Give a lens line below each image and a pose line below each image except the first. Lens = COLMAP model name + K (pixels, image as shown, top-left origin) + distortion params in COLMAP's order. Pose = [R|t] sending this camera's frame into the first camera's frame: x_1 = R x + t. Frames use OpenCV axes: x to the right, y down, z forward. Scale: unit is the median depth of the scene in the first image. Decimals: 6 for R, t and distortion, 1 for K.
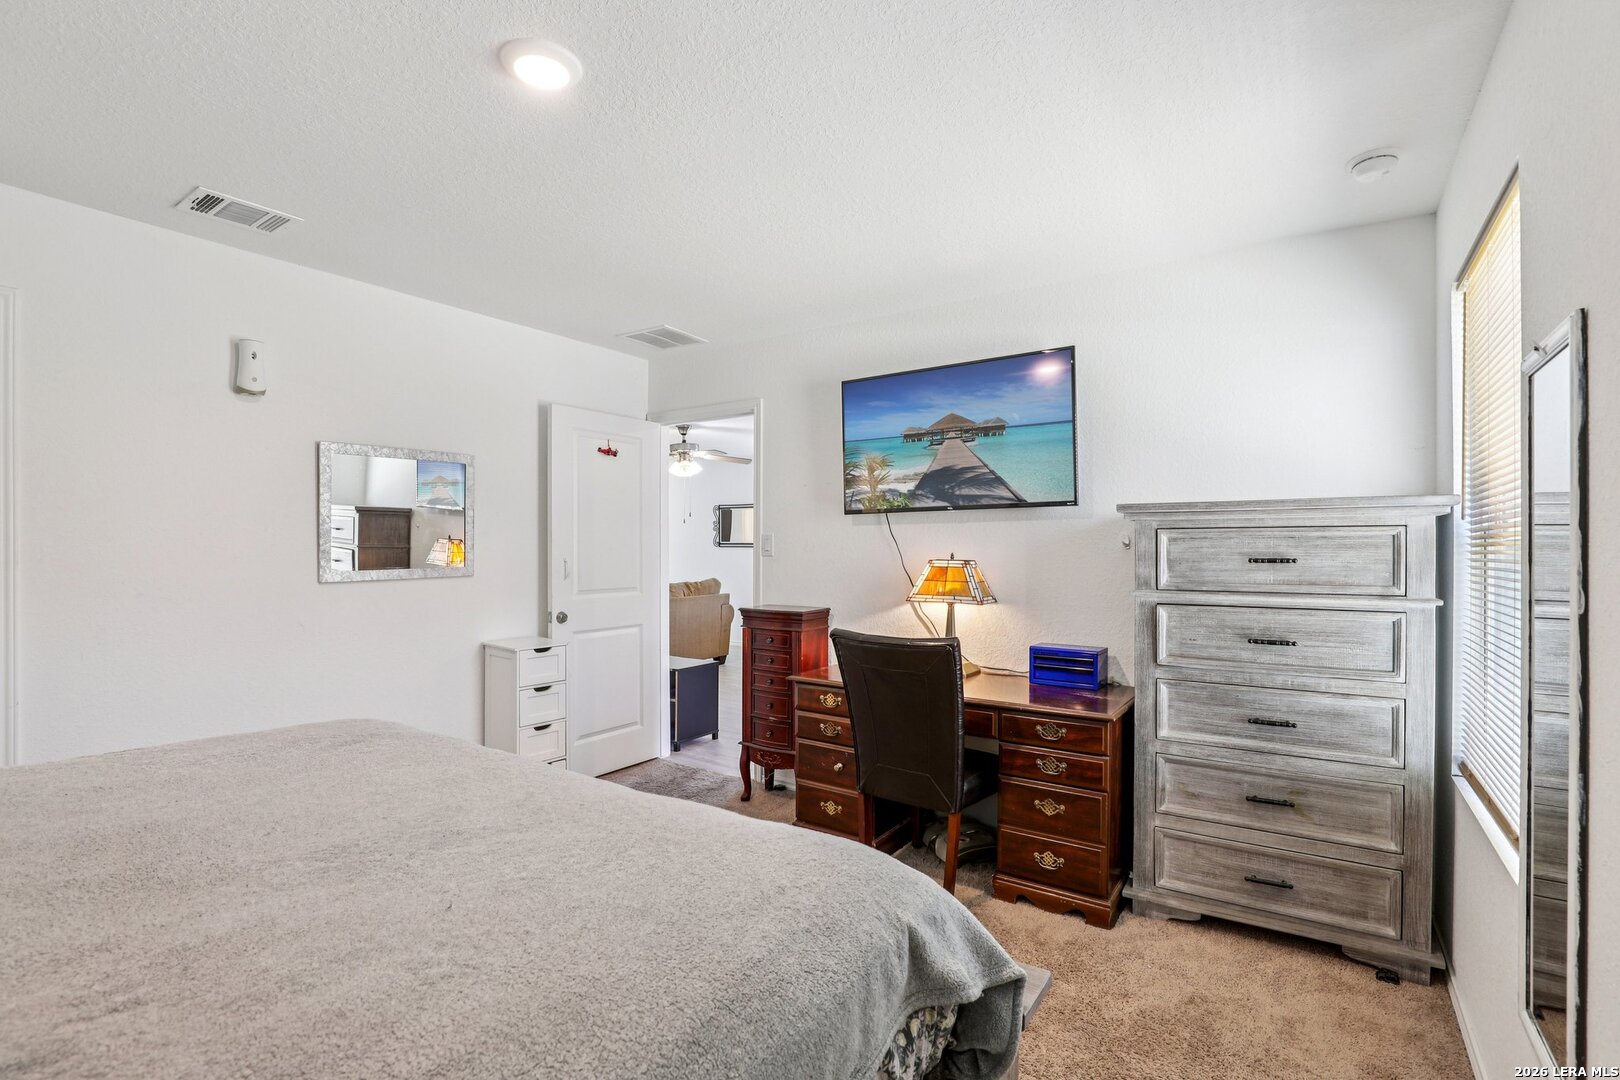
lens RADIAL K [[760.7, 0, 823.4], [0, 760.7, 546.1], [0, 0, 1]] dist [-0.035303, 0.007333]
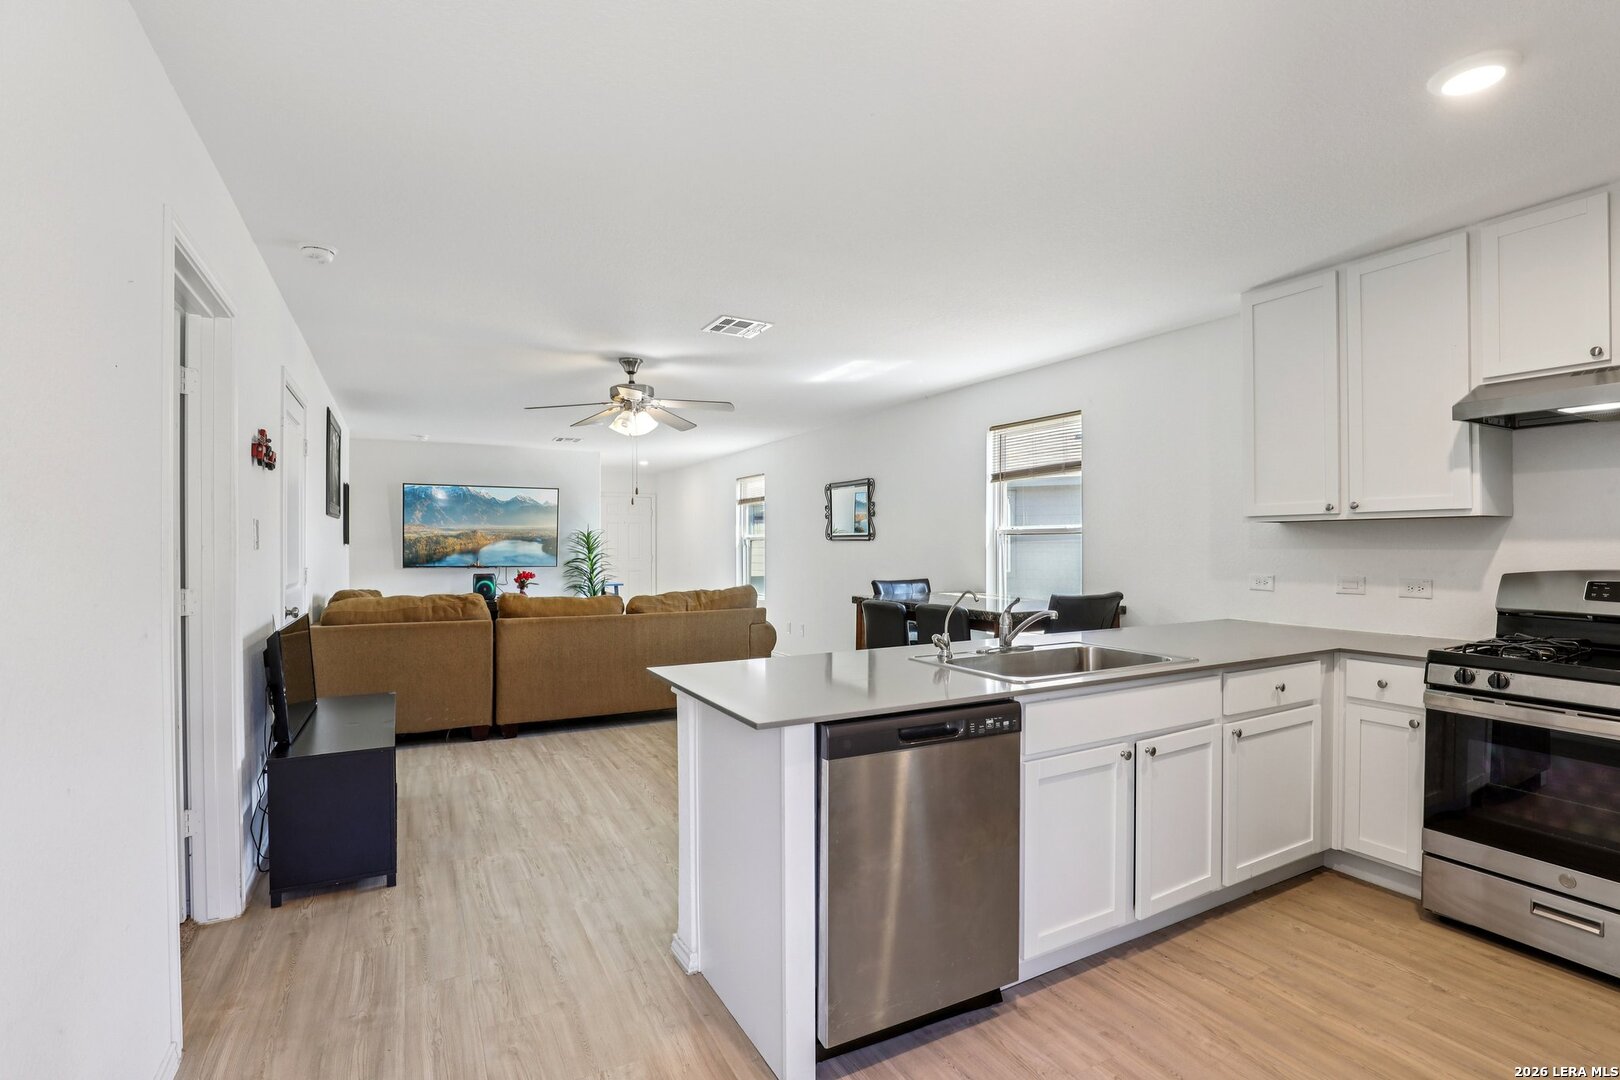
lens RADIAL K [[760.7, 0, 823.4], [0, 760.7, 546.1], [0, 0, 1]] dist [-0.035303, 0.007333]
pose [[0.882351, -0.000161, -0.470593, 0.284943], [0.003380, 0.999976, 0.005994, 0.003423], [0.470580, -0.006880, 0.882330, 0.486396]]
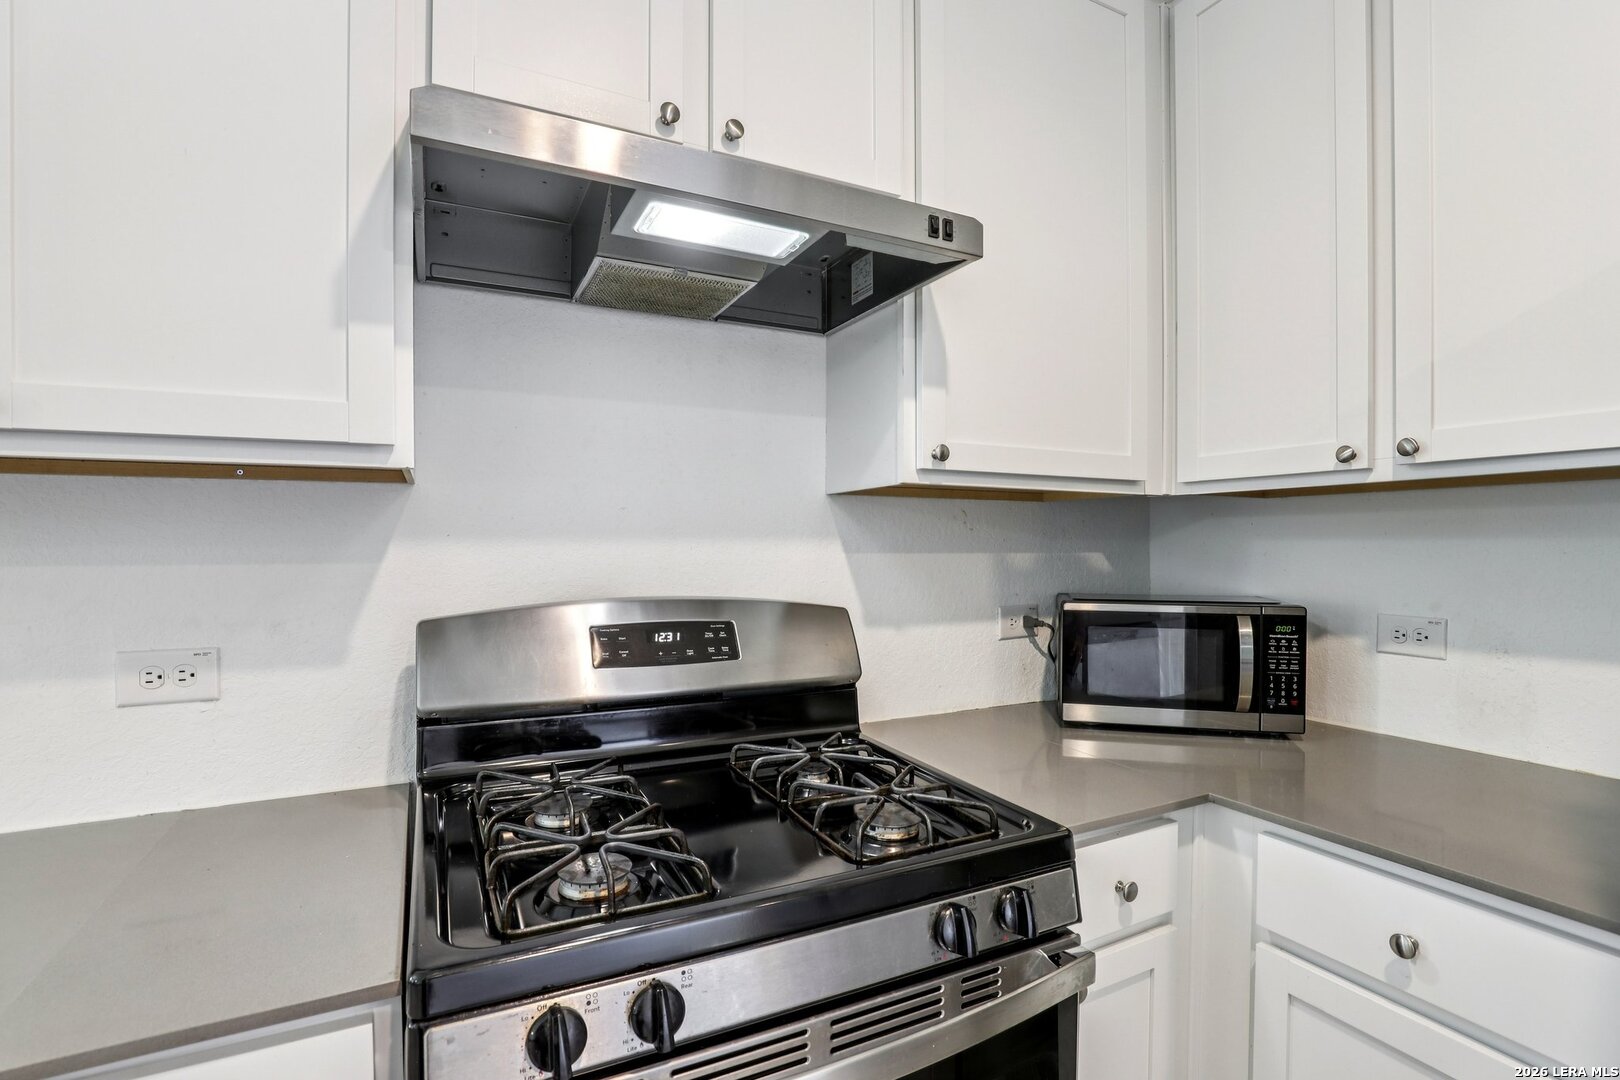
lens RADIAL K [[760.7, 0, 823.4], [0, 760.7, 546.1], [0, 0, 1]] dist [-0.035303, 0.007333]
pose [[0.495962, -0.000802, 0.868344, 0.319869], [0.001155, 0.999999, 0.000264, 0.005385], [-0.868343, 0.000872, 0.495963, 0.843793]]
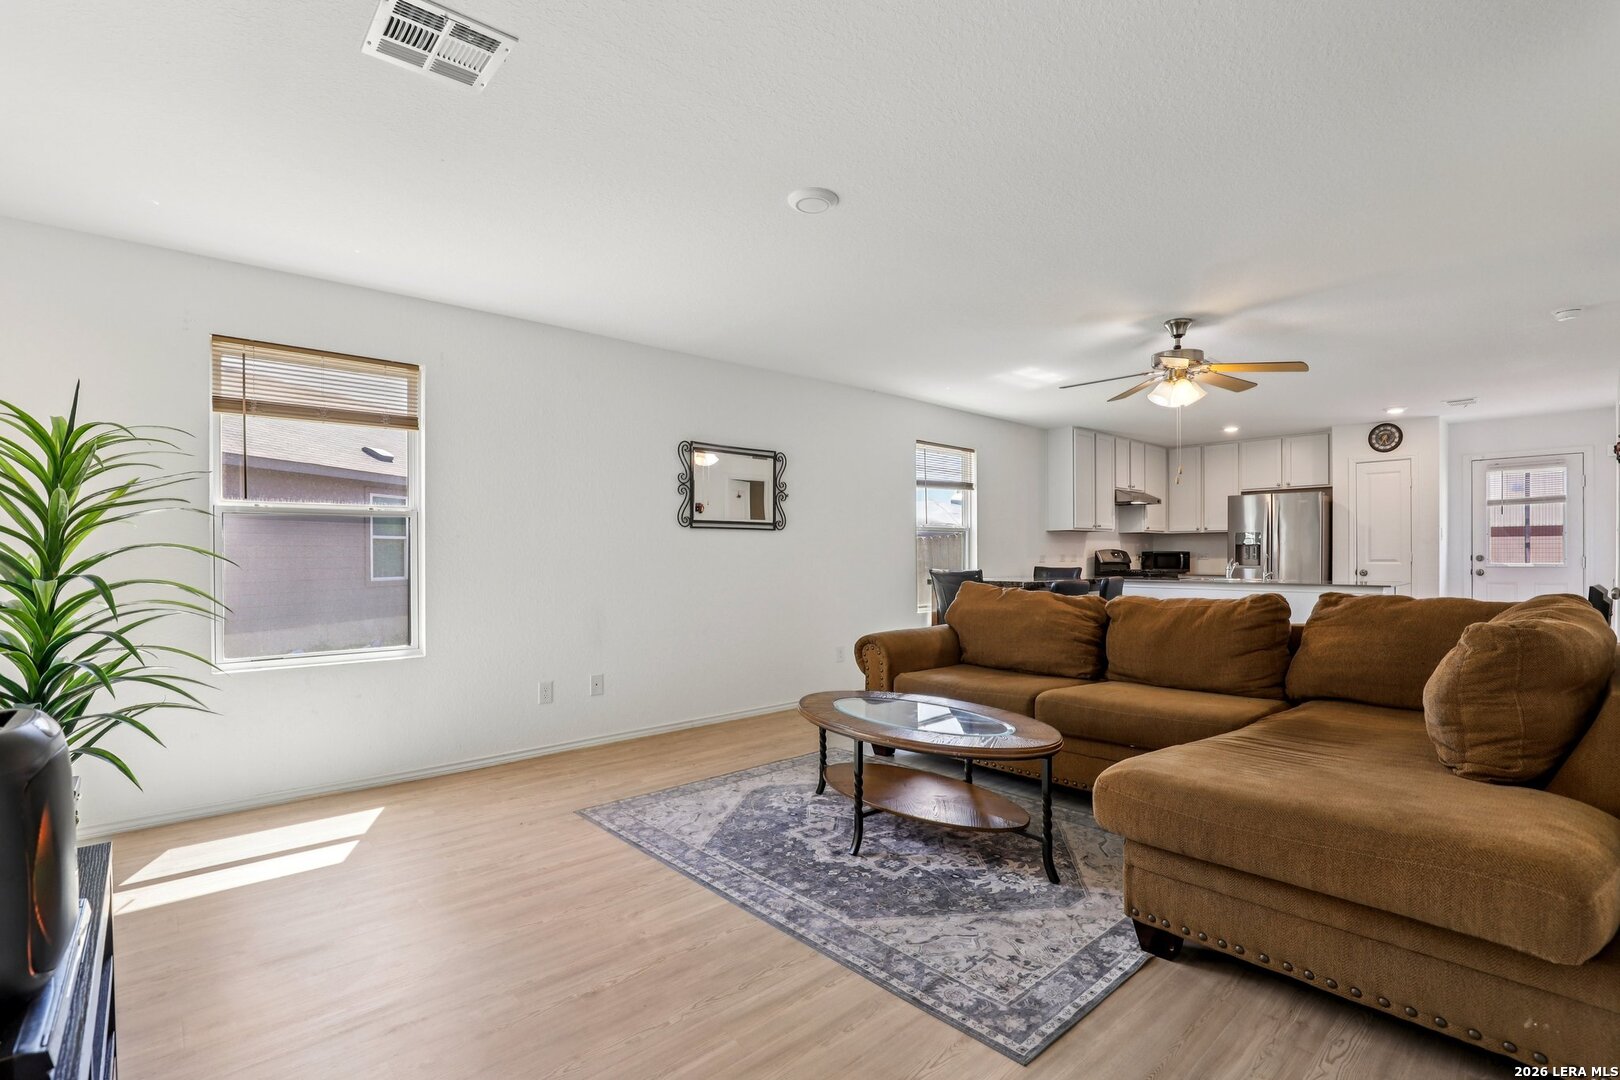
lens RADIAL K [[760.7, 0, 823.4], [0, 760.7, 546.1], [0, 0, 1]] dist [-0.035303, 0.007333]
pose [[0.236383, 0.007747, 0.971629, -0.833993], [-0.002031, 0.999970, -0.007478, 0.023552], [-0.971658, -0.000206, 0.236391, 1.132393]]
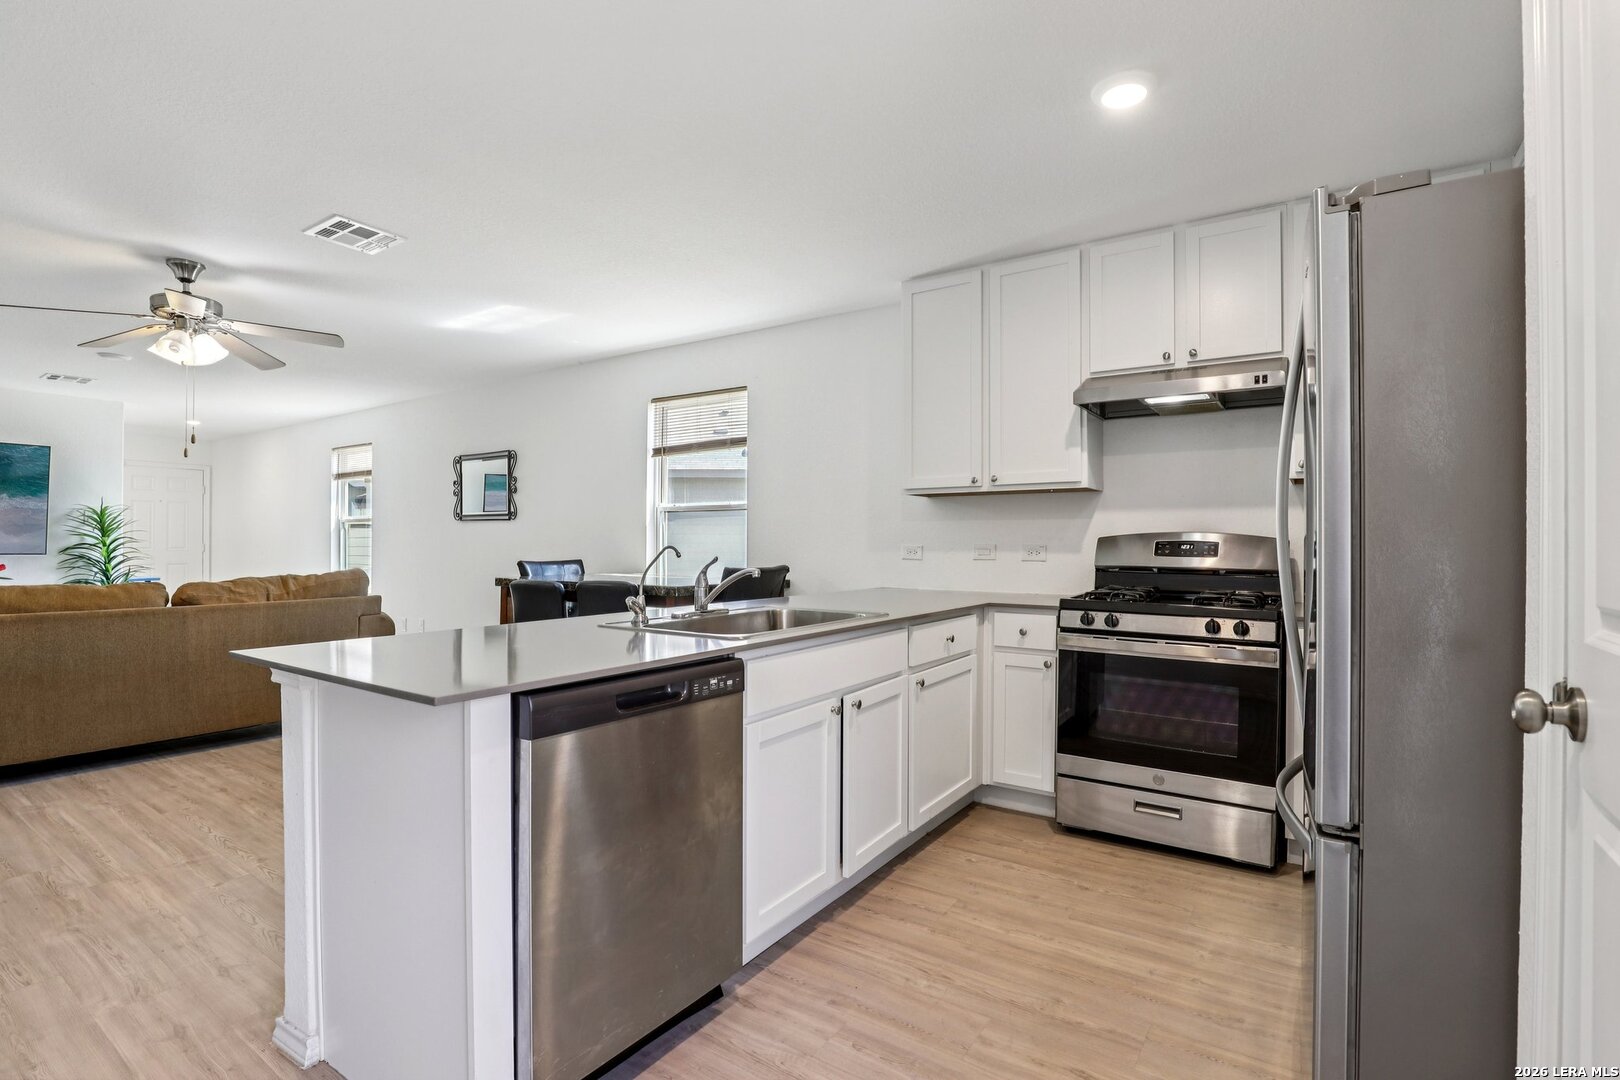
lens RADIAL K [[759.5, 0, 819.9], [0, 759.5, 541.0], [0, 0, 1]] dist [-0.034715, 0.006680]
pose [[0.999893, 0.002869, -0.014348, 0.246283], [-0.002844, 0.999994, 0.001768, 0.023443], [0.014353, -0.001727, 0.999895, 0.514838]]
